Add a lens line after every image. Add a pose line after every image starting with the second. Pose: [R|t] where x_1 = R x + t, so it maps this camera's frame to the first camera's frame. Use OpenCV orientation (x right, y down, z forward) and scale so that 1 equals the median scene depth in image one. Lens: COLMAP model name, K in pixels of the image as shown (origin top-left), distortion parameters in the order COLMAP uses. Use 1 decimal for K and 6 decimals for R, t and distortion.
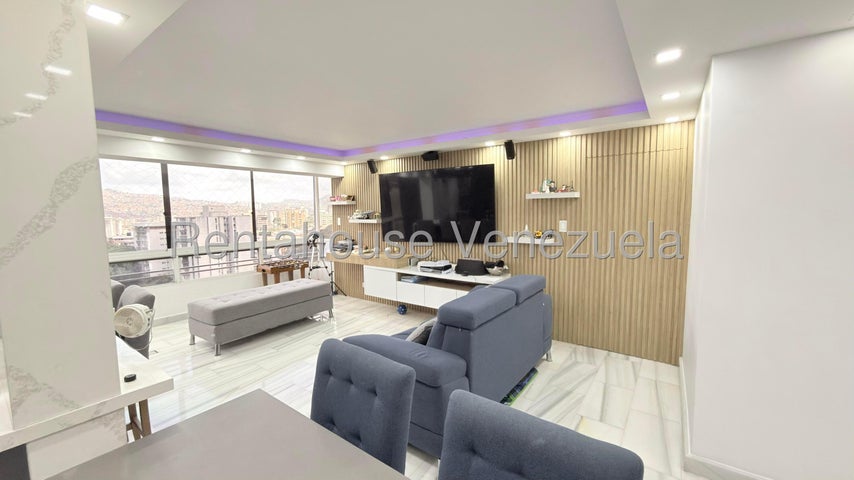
lens RADIAL K [[339.6, 0, 426.9], [0, 339.6, 241.9], [0, 0, 1]] dist [-0.001799, -0.000215]
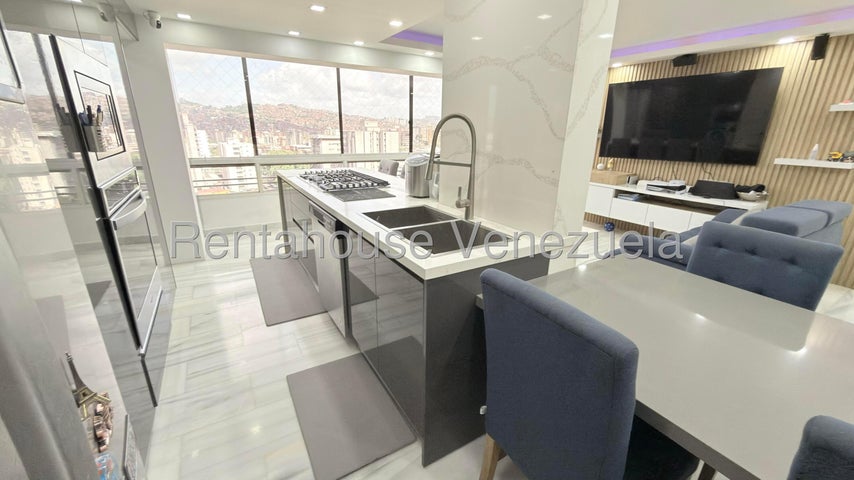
lens RADIAL K [[339.6, 0, 426.8], [0, 339.6, 239.6], [0, 0, 1]] dist [-0.001799, -0.000215]
pose [[0.924303, 0.142986, -0.353863, -0.225453], [-0.061554, 0.970880, 0.231525, 0.037418], [0.376663, -0.192218, 0.906188, -0.142156]]
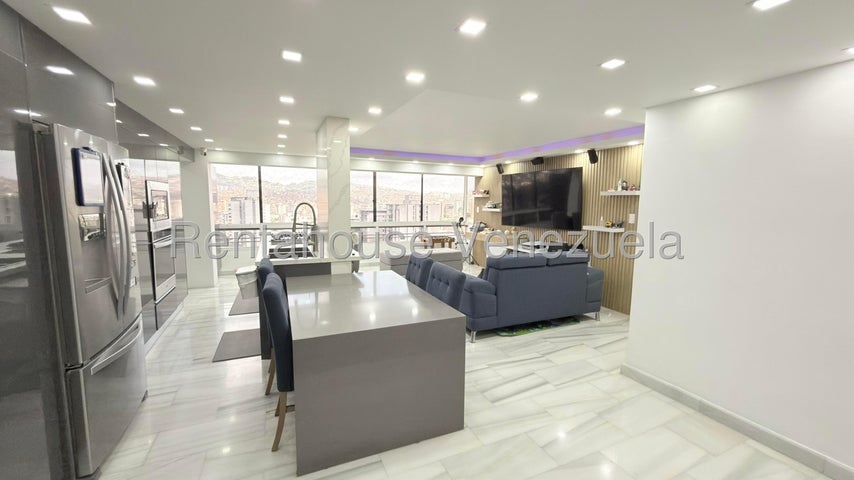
lens RADIAL K [[339.6, 0, 428.6], [0, 339.6, 238.6], [0, 0, 1]] dist [-0.001799, -0.000215]
pose [[0.870228, 0.075861, -0.486774, 0.292761], [-0.067953, 0.997112, 0.033912, 0.026852], [0.487941, 0.003566, 0.872870, -0.327138]]
